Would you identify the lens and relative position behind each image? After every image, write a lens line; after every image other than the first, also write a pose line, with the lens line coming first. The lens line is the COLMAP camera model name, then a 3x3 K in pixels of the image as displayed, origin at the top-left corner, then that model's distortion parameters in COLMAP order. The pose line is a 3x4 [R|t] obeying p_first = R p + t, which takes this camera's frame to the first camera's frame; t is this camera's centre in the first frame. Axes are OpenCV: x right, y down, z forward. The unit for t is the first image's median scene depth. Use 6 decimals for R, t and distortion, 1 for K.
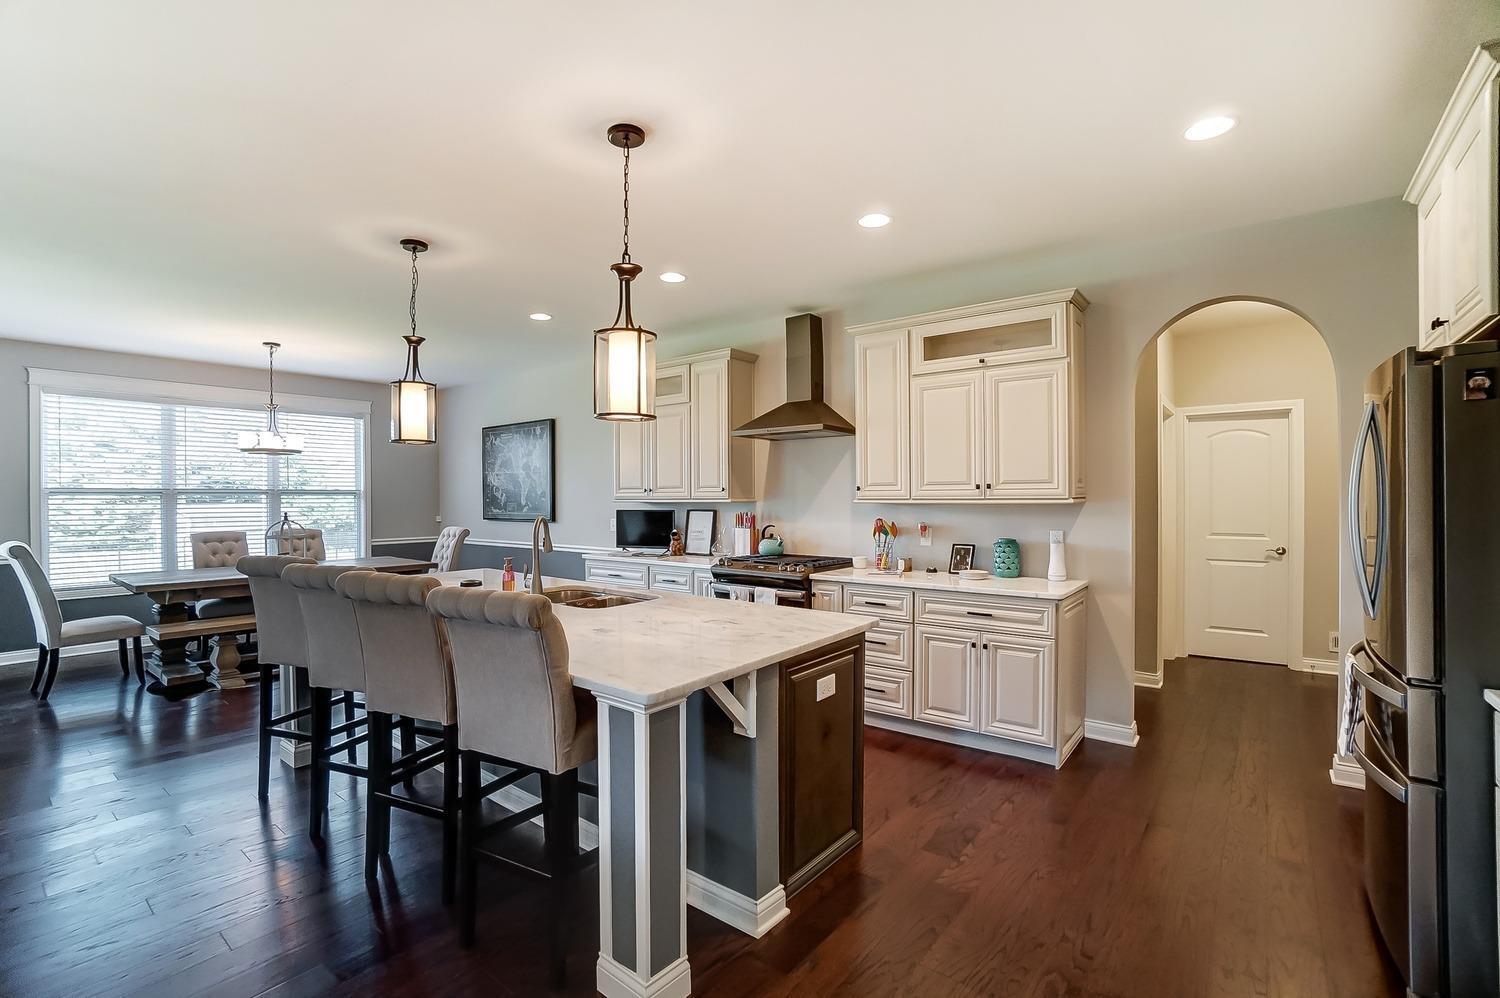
lens RADIAL K [[655.9, 0, 747.1], [0, 655.9, 500.6], [0, 0, 1]] dist [-0.000549, 0.001243]
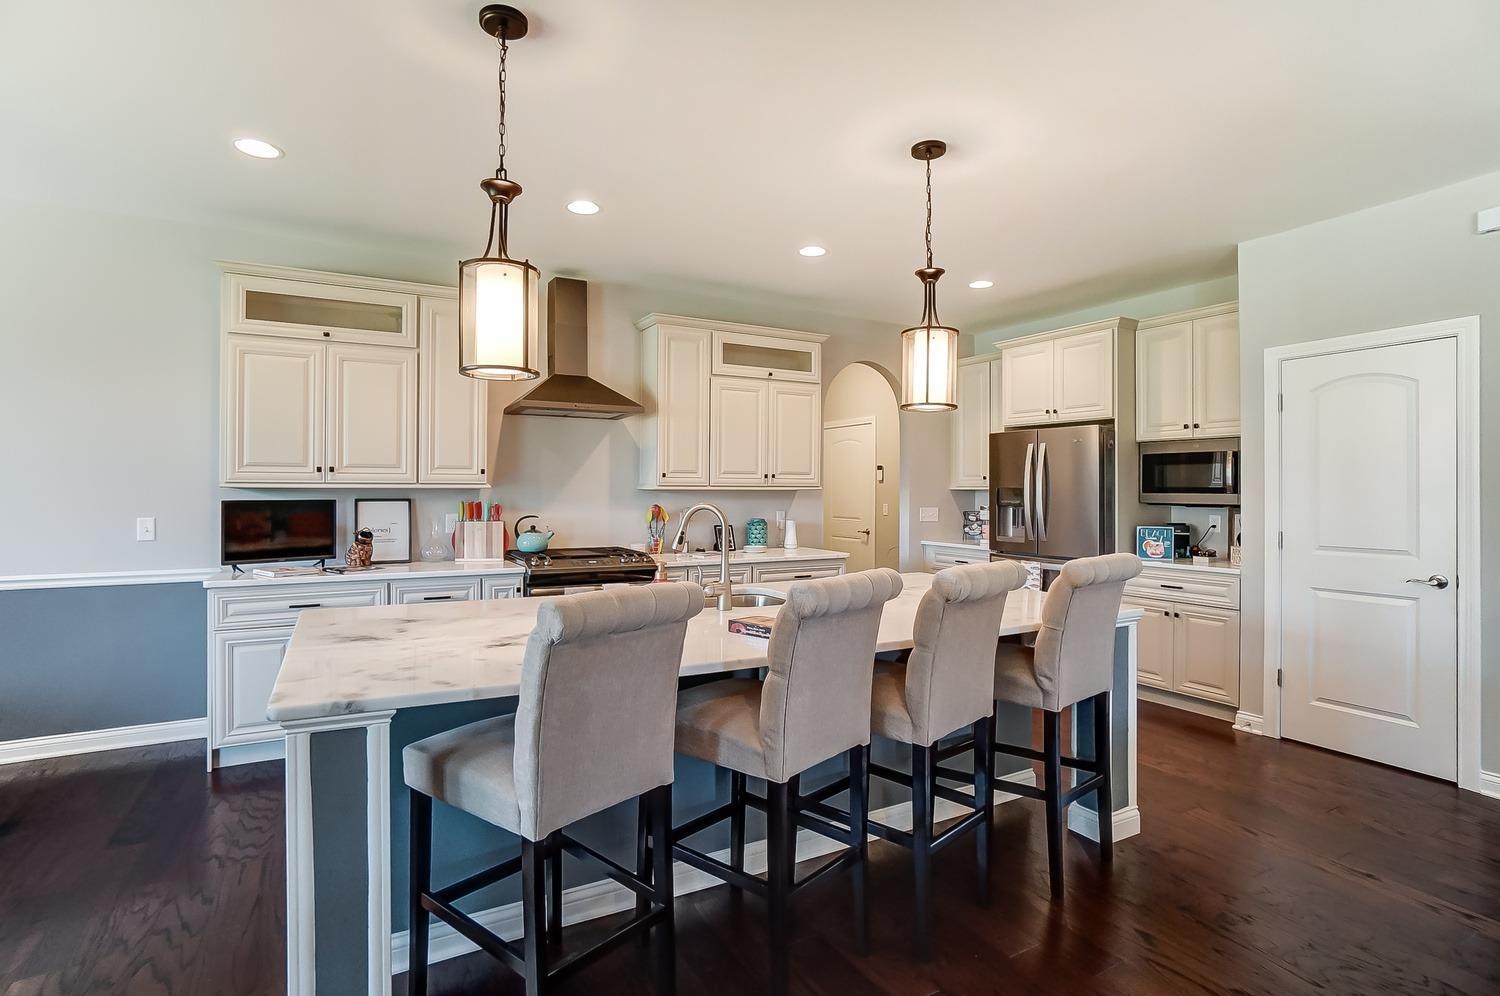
lens RADIAL K [[684.3, 0, 748.8], [0, 684.3, 489.4], [0, 0, 1]] dist [-0.000575, -0.000018]
pose [[0.434815, 0.000049, 0.900520, -0.759189], [-0.004267, 0.999989, 0.002006, 0.000831], [-0.900510, -0.004715, 0.434810, 0.441815]]
